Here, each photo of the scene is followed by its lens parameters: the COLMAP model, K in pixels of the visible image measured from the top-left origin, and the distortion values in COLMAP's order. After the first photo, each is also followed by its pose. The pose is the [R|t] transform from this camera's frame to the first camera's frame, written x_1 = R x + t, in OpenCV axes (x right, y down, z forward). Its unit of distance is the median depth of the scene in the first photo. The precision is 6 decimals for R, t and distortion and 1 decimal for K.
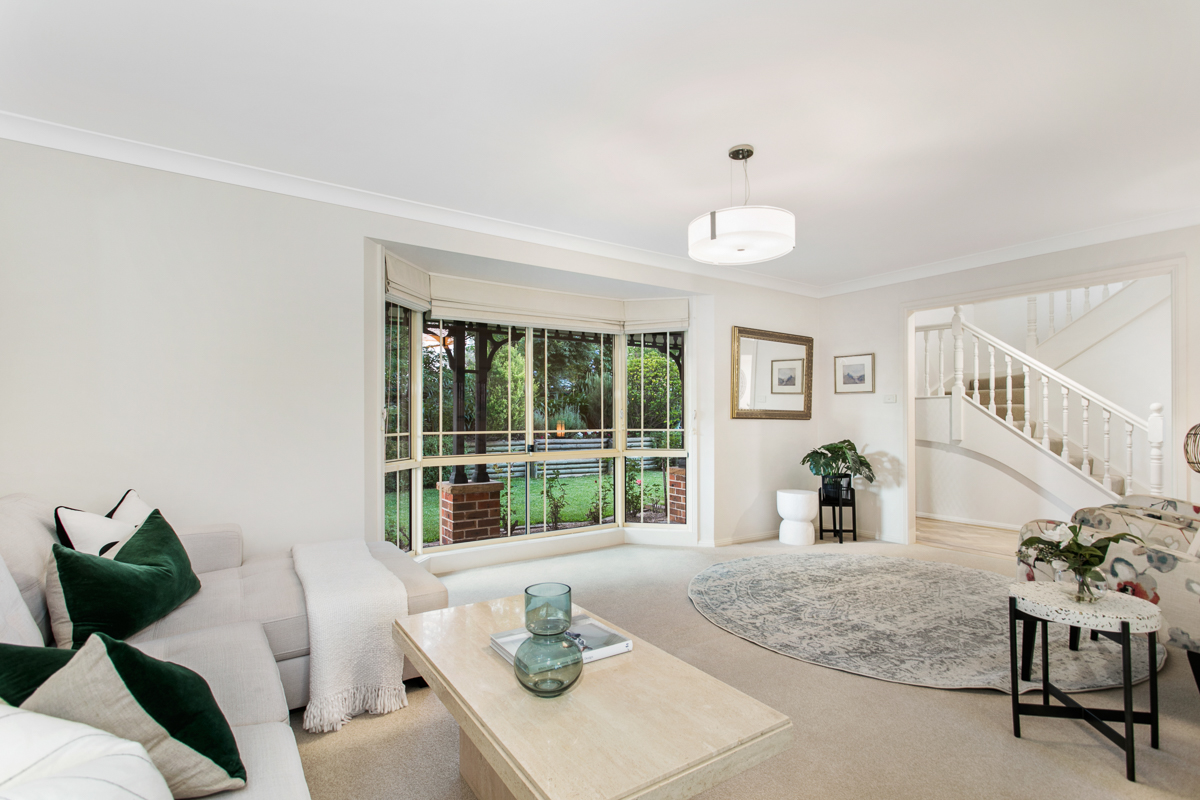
lens RADIAL K [[573.6, 0, 599.3], [0, 573.6, 406.4], [0, 0, 1]] dist [0.000113, -0.000020]
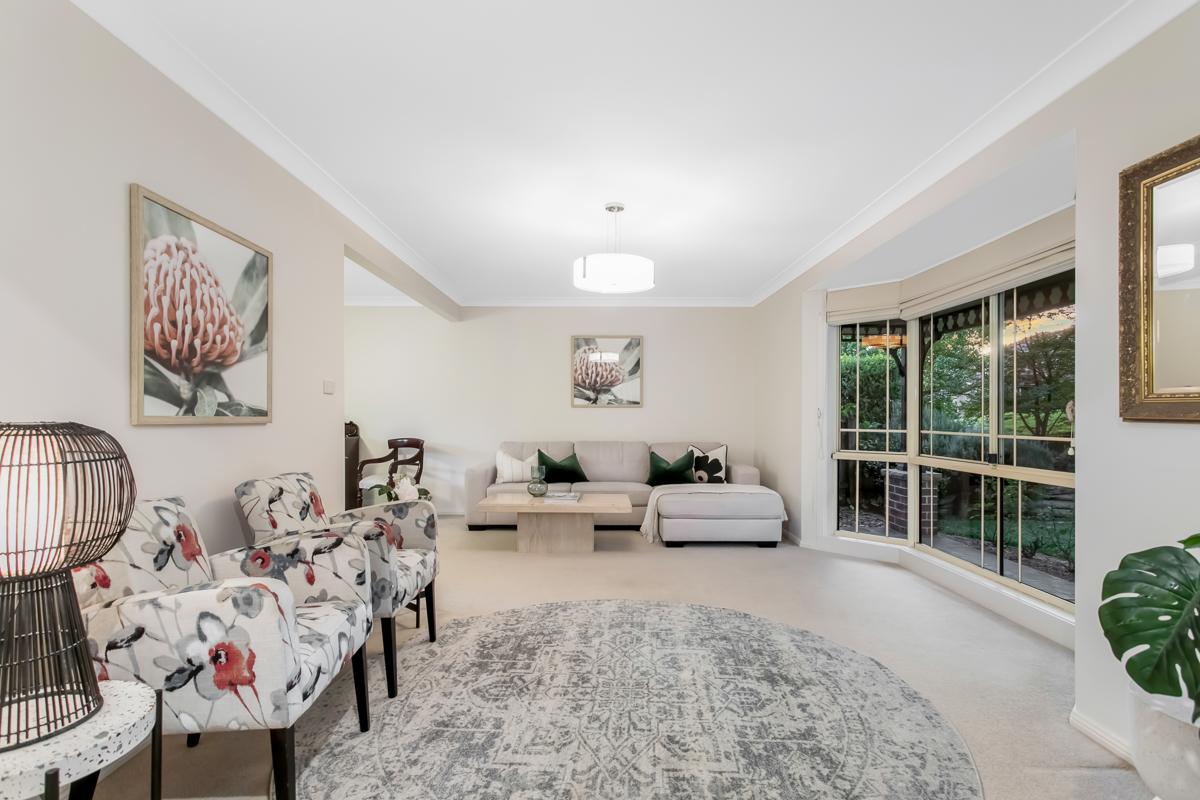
lens RADIAL K [[573.6, 0, 598.7], [0, 573.6, 410.4], [0, 0, 1]] dist [0.000113, -0.000020]
pose [[-0.559725, -0.011562, -0.828597, 0.920433], [0.012004, 0.999685, -0.022058, 0.025285], [0.828591, -0.022293, -0.559410, 1.173103]]
